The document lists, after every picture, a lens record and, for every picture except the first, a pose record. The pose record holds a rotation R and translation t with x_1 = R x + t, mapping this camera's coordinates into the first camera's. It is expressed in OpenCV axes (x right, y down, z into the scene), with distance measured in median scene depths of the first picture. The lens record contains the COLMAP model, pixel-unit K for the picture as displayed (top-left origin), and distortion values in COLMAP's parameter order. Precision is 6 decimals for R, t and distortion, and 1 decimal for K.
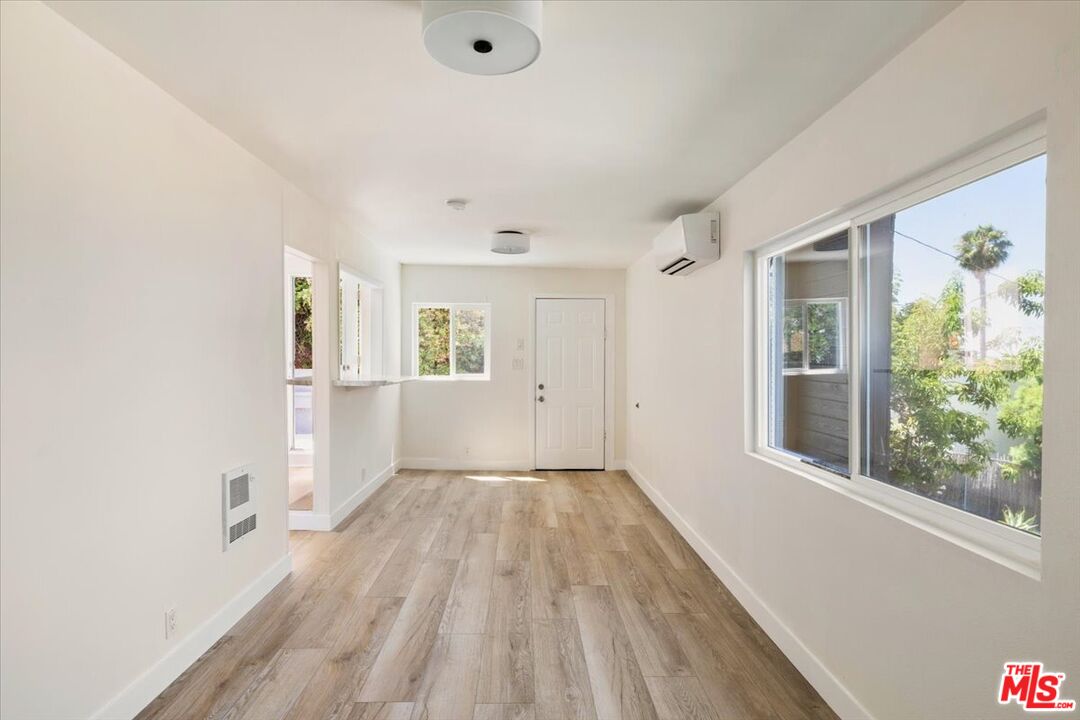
lens RADIAL K [[590.5, 0, 540.2], [0, 590.5, 349.8], [0, 0, 1]] dist [-0.001331, -0.000214]
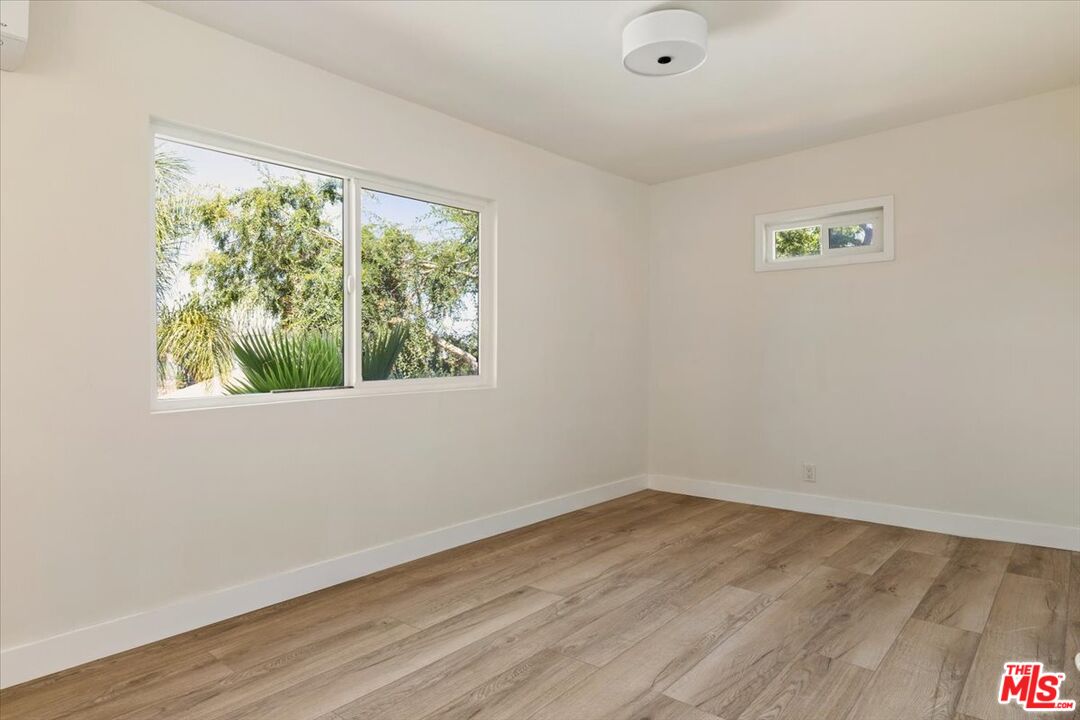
lens RADIAL K [[650.9, 0, 540.0], [0, 650.9, 360.0], [0, 0, 1]] dist [0.004338, 0.000645]
pose [[-0.753342, -0.007263, 0.657589, -0.568002], [-0.000841, 0.999949, 0.010081, 0.123266], [-0.657628, 0.007042, -0.753310, 1.516608]]
